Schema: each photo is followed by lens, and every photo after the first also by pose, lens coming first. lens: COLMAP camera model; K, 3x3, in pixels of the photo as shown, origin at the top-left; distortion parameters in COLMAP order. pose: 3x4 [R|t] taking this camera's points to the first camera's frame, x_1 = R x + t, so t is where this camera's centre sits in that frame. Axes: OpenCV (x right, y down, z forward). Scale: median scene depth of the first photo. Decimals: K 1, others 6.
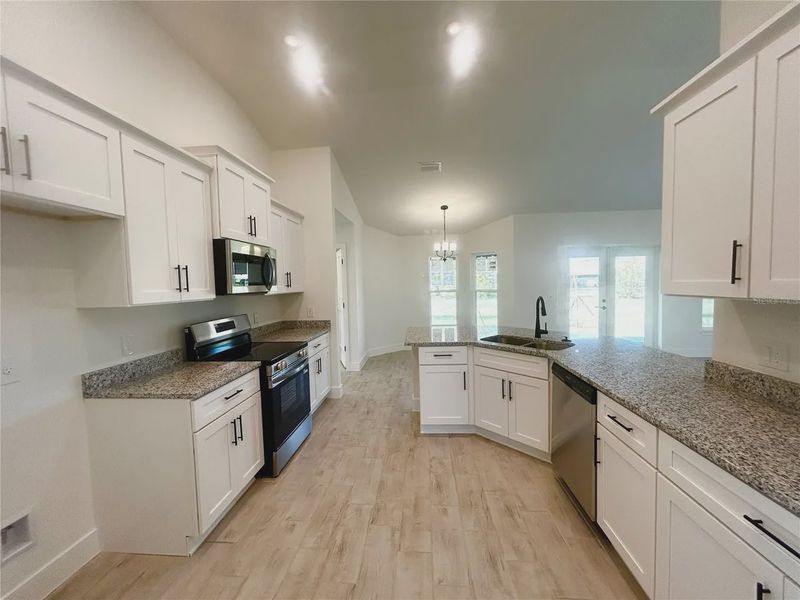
lens RADIAL K [[318.0, 0, 400.0], [0, 318.0, 300.0], [0, 0, 1]] dist [0.003106, 0.000199]
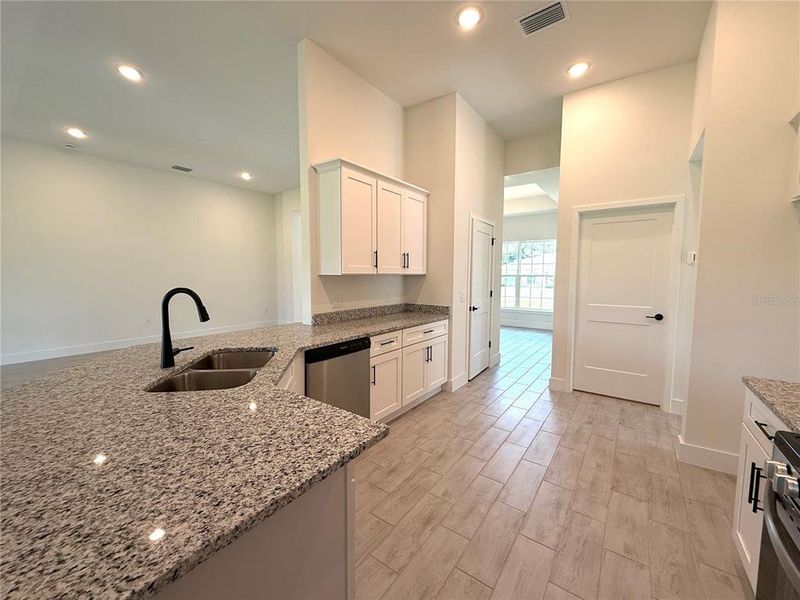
lens RADIAL K [[318.0, 0, 400.0], [0, 318.0, 300.0], [0, 0, 1]] dist [0.003106, 0.000199]
pose [[-0.847834, -0.020619, 0.529861, -0.256700], [0.046713, 0.992455, 0.113366, -0.047801], [-0.528201, 0.120866, -0.840473, 1.887078]]
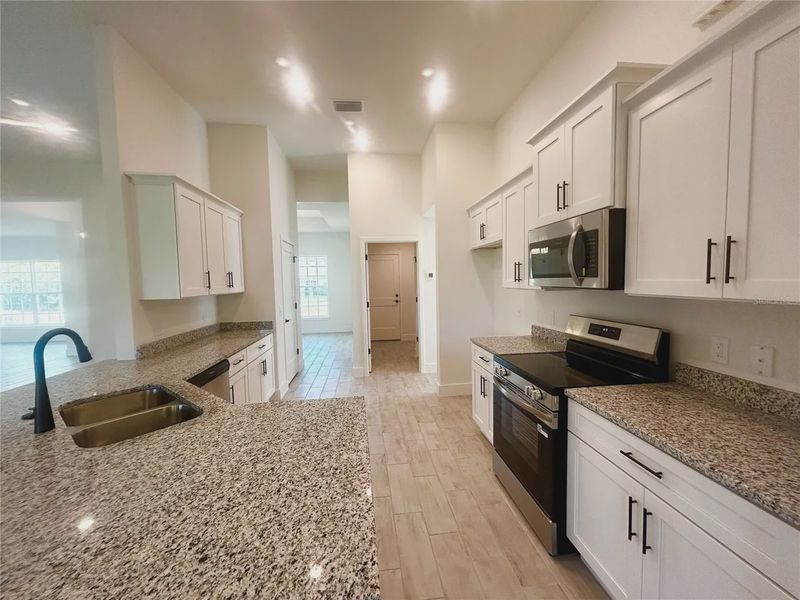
lens RADIAL K [[318.0, 0, 400.0], [0, 318.0, 300.0], [0, 0, 1]] dist [0.003106, 0.000199]
pose [[-0.980952, 0.059589, -0.184883, 0.066075], [0.037868, 0.992188, 0.118869, -0.125304], [0.190522, 0.109604, -0.975545, 2.271047]]
